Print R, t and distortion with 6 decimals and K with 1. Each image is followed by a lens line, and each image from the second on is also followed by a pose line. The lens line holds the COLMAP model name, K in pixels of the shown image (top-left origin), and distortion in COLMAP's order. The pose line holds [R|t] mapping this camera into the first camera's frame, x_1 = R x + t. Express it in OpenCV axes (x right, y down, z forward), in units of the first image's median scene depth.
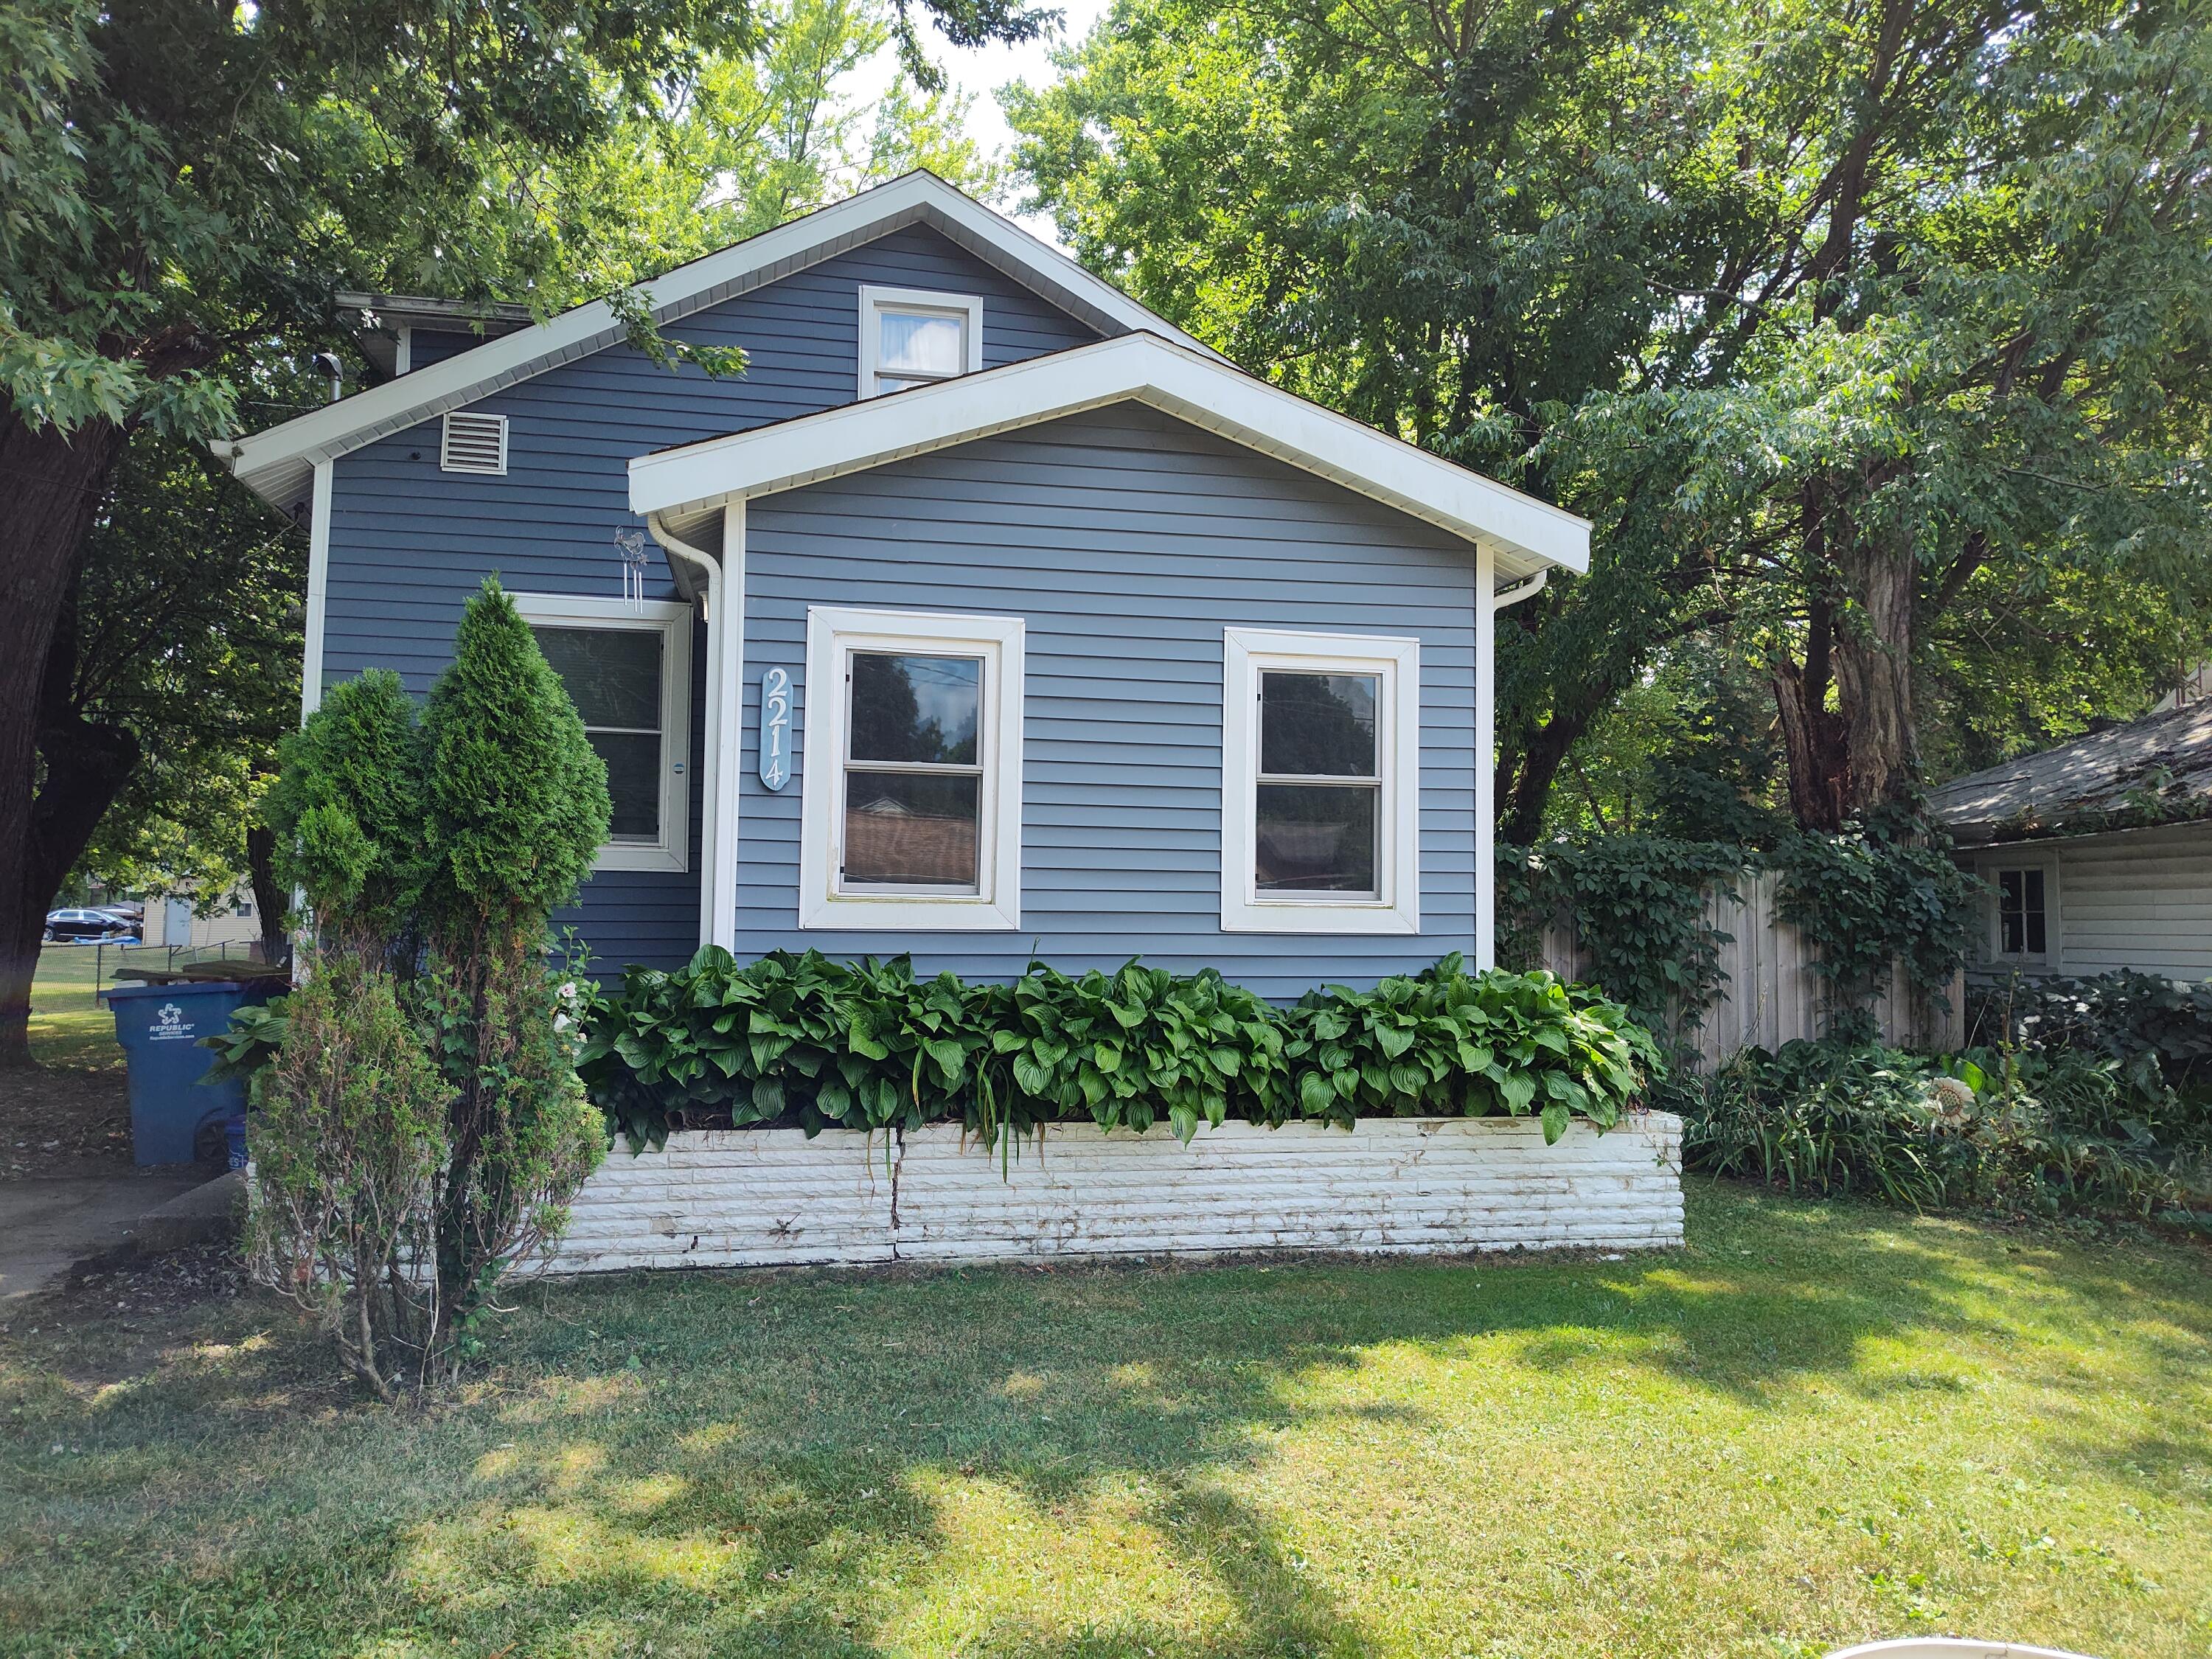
lens RADIAL K [[1481.2, 0, 1098.4], [0, 1481.2, 860.1], [0, 0, 1]] dist [0.079616, -0.057562]
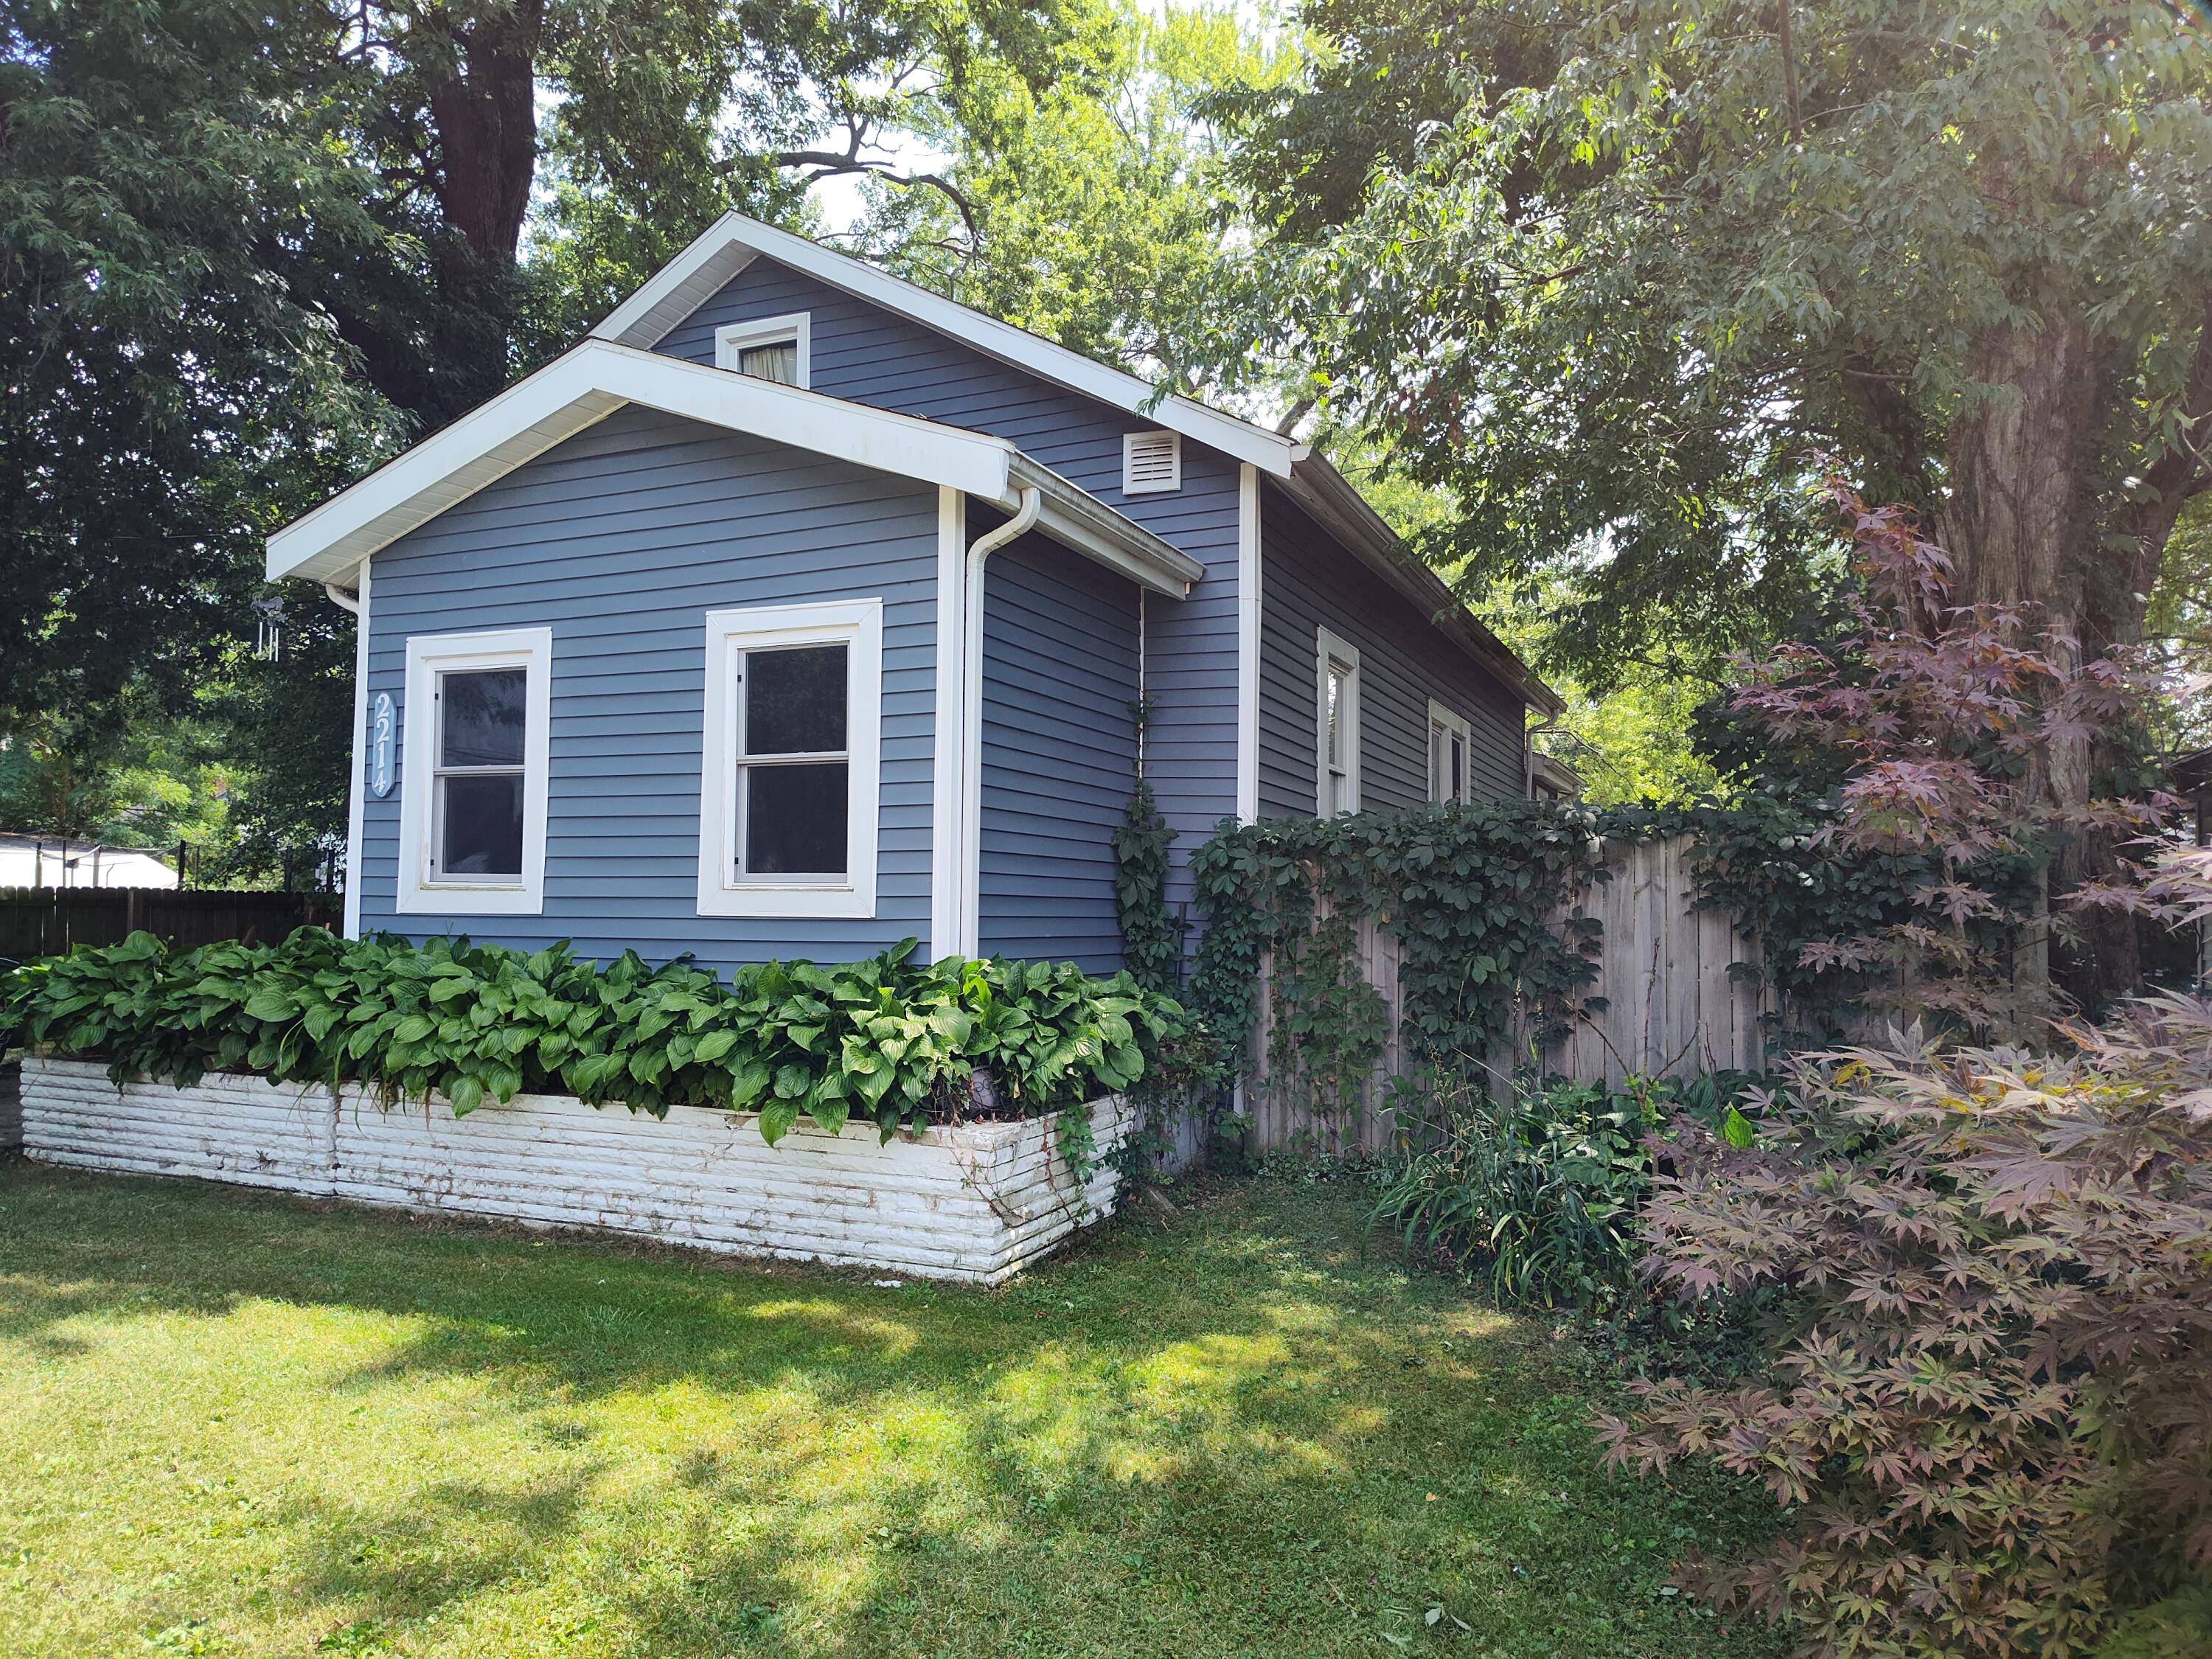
lens RADIAL K [[1481.2, 0, 1098.4], [0, 1481.2, 860.1], [0, 0, 1]] dist [0.079616, -0.057562]
pose [[0.806545, -0.023015, -0.590725, 0.930532], [0.022774, 0.999710, -0.007854, 0.025826], [0.590734, -0.007119, 0.806835, 0.358254]]
